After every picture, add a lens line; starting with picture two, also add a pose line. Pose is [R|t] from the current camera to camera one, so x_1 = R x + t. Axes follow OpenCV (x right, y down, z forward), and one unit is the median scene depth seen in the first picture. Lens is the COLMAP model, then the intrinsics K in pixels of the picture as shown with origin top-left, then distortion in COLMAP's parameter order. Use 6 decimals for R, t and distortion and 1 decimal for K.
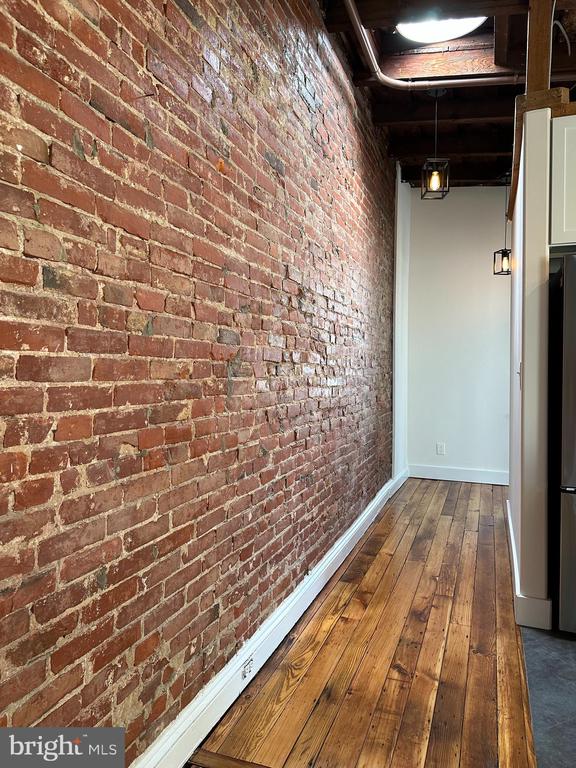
lens RADIAL K [[537.7, 0, 288.0], [0, 537.7, 384.0], [0, 0, 1]] dist [0.110942, -0.151885]
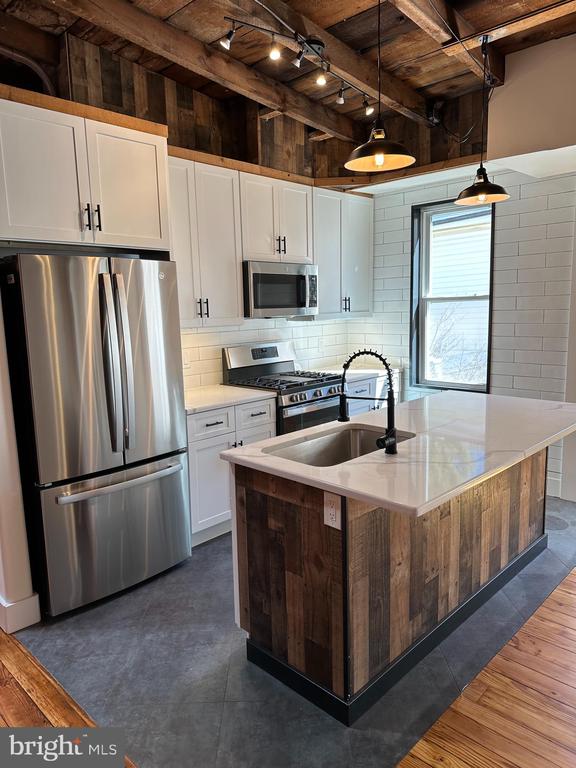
lens RADIAL K [[537.7, 0, 288.0], [0, 537.7, 384.0], [0, 0, 1]] dist [0.110942, -0.151885]
pose [[0.392327, -0.147712, 0.907888, -0.234910], [0.043701, 0.988900, 0.142008, -0.132479], [-0.918787, -0.016038, 0.394428, 0.199091]]
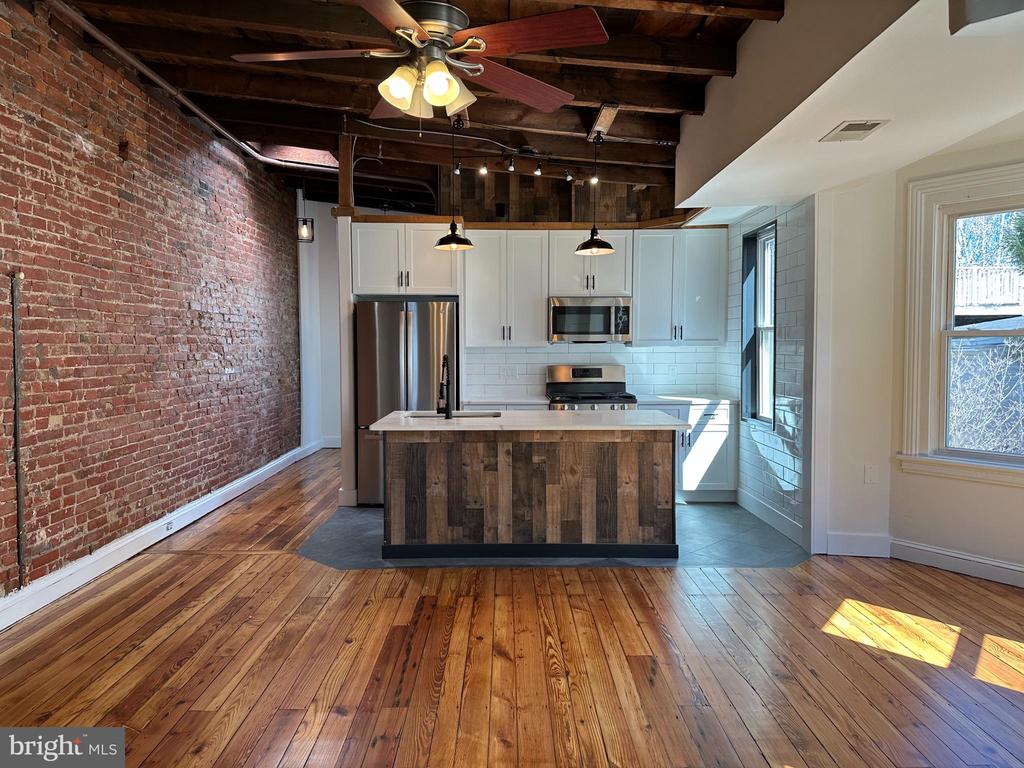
lens RADIAL K [[716.9, 0, 512.0], [0, 716.9, 384.0], [0, 0, 1]] dist [0.110942, -0.151885]
pose [[0.930586, -0.022732, 0.365366, 0.102945], [0.011361, 0.999383, 0.033243, -0.033566], [-0.365896, -0.026785, 0.930270, -1.549089]]
